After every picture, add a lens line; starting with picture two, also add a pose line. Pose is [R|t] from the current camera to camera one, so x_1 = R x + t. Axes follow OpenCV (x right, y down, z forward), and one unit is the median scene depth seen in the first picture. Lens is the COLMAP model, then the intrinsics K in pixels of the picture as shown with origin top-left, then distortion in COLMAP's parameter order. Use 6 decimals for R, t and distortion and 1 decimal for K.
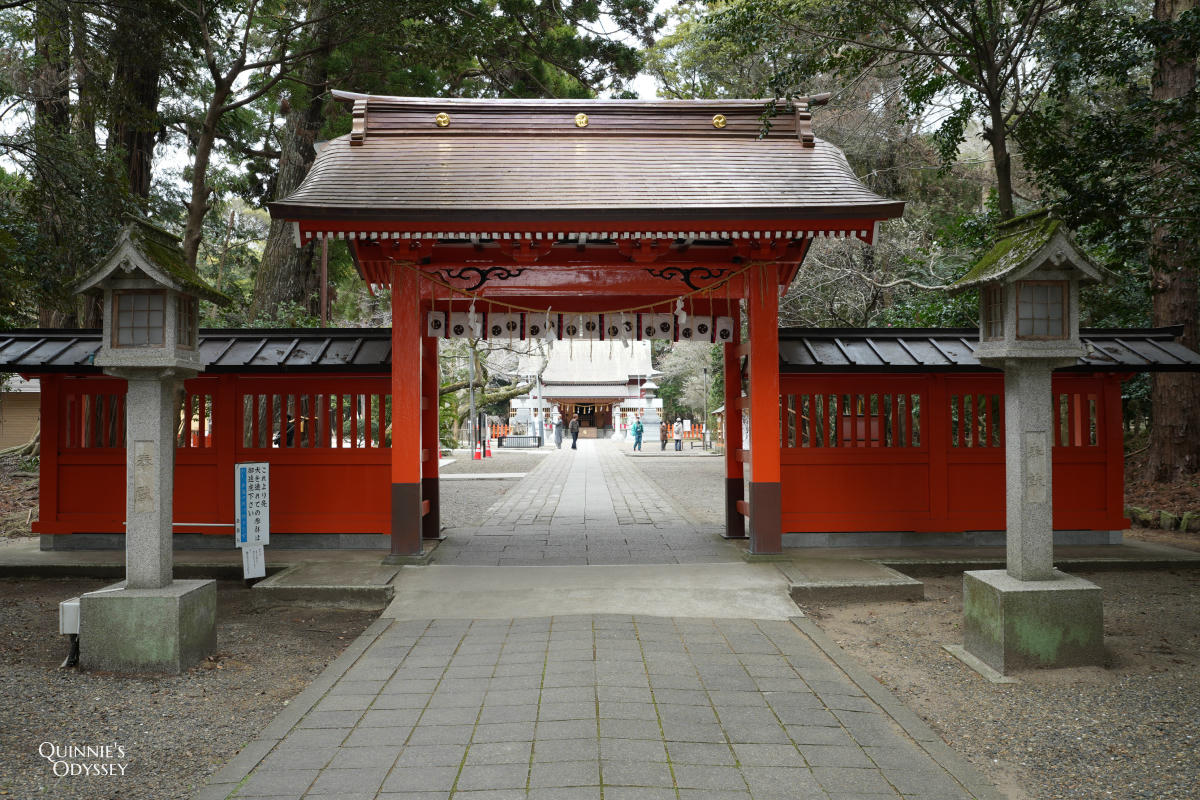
lens RADIAL K [[1304.4, 0, 600.0], [0, 1304.4, 400.0], [0, 0, 1]] dist [0.001341, 0.000680]
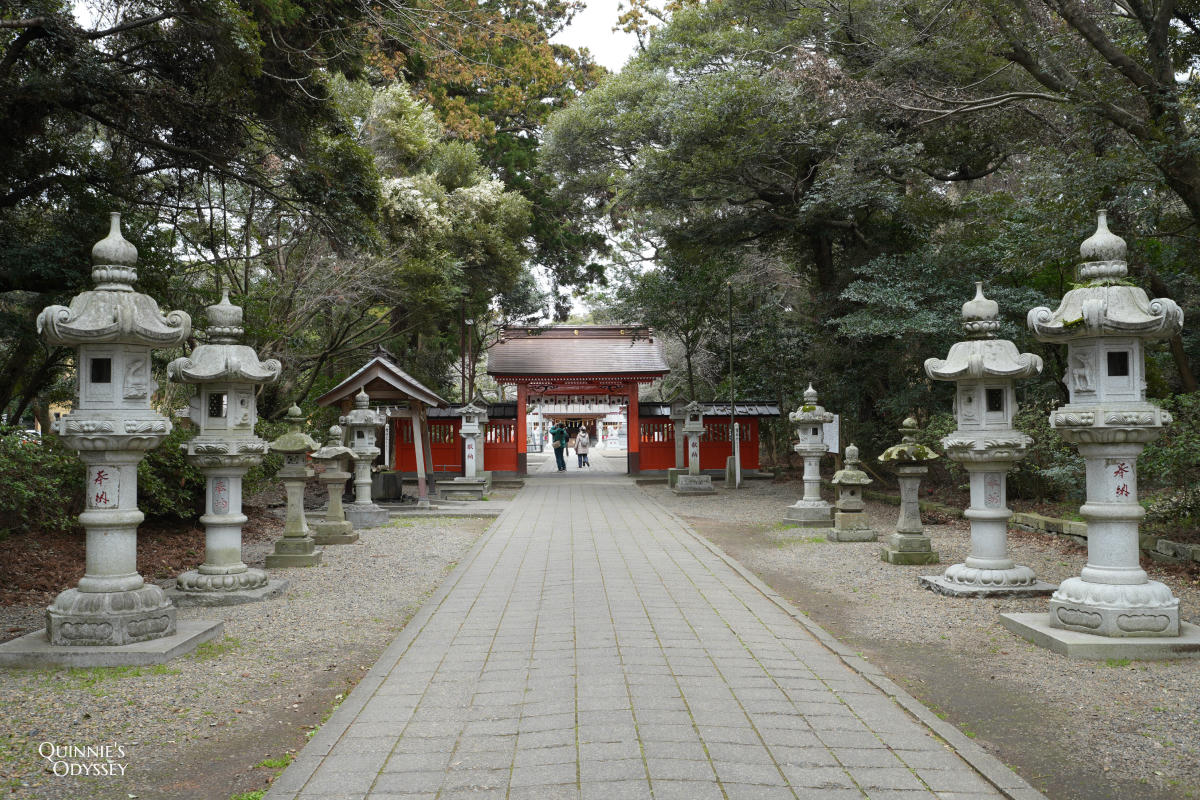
lens RADIAL K [[1304.4, 0, 600.0], [0, 1304.4, 400.0], [0, 0, 1]] dist [0.001341, 0.000680]
pose [[0.999957, 0.000400, 0.009268, 0.001575], [-0.000316, 0.999959, -0.009018, -0.003998], [-0.009272, 0.009015, 0.999916, -0.242681]]
